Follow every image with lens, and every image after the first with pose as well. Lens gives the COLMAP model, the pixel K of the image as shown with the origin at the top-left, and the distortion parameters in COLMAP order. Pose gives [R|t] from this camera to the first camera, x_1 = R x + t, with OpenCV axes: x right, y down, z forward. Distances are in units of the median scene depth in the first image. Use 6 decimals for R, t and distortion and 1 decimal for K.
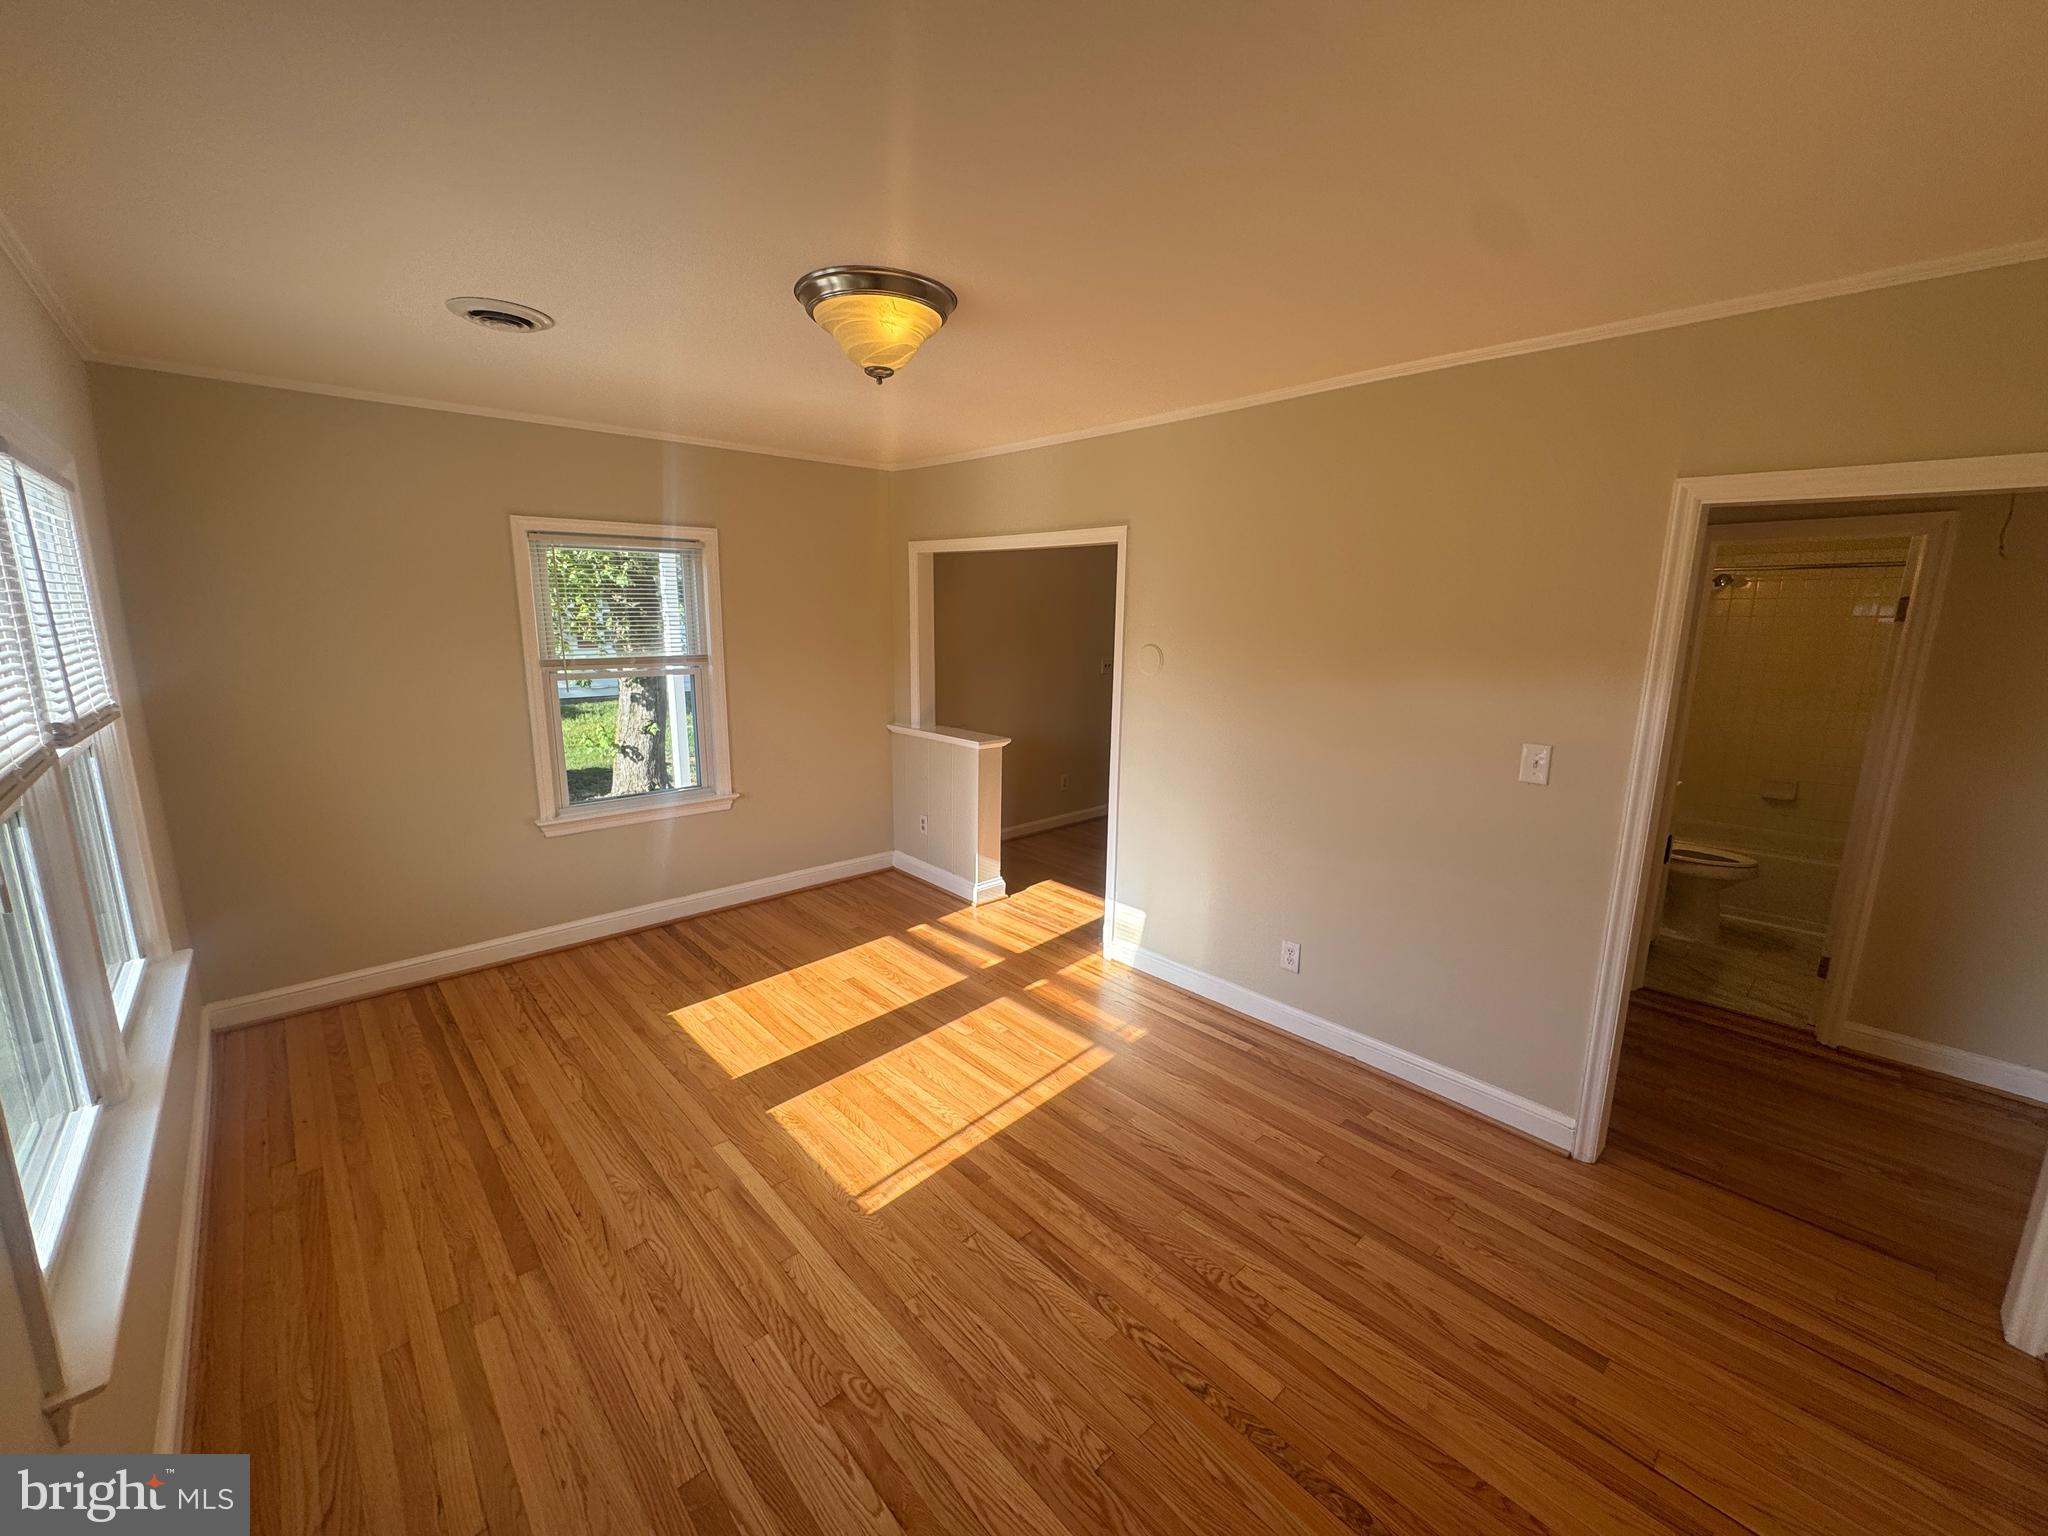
lens RADIAL K [[818.3, 0, 1026.0], [0, 818.3, 775.5], [0, 0, 1]] dist [-0.002160, -0.000194]
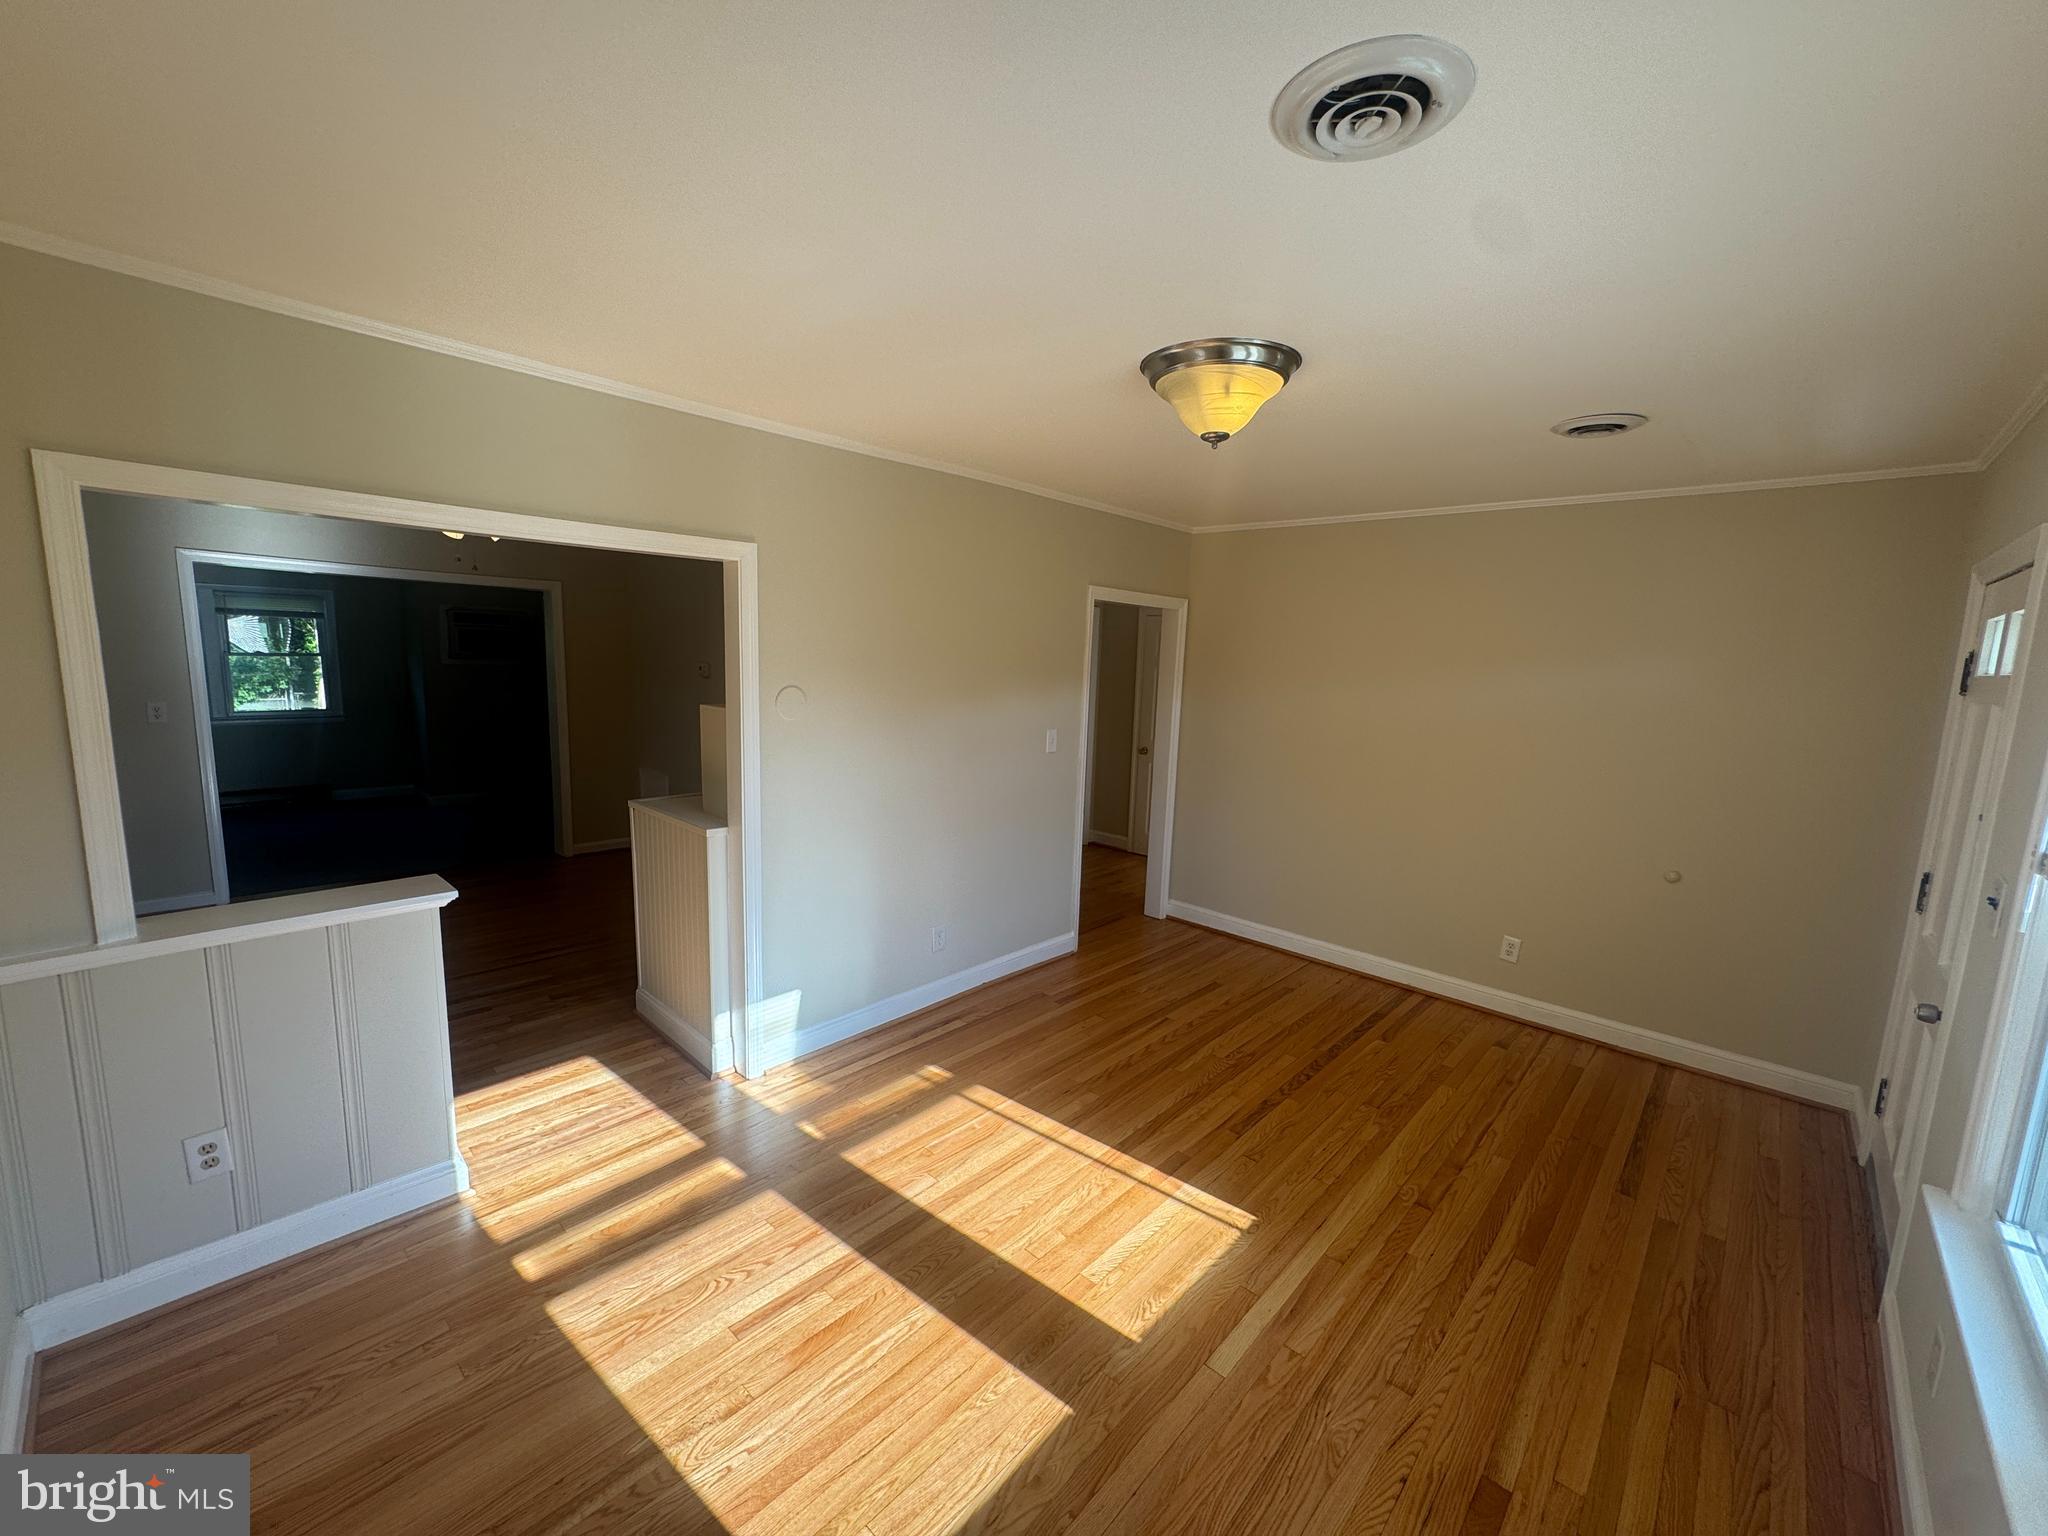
lens RADIAL K [[818.3, 0, 1030.0], [0, 818.3, 768.4], [0, 0, 1]] dist [-0.002160, -0.000194]
pose [[-0.084293, -0.163311, 0.982967, -1.049289], [0.163420, 0.970855, 0.175313, -0.263158], [-0.982949, 0.175414, -0.055148, 1.152420]]
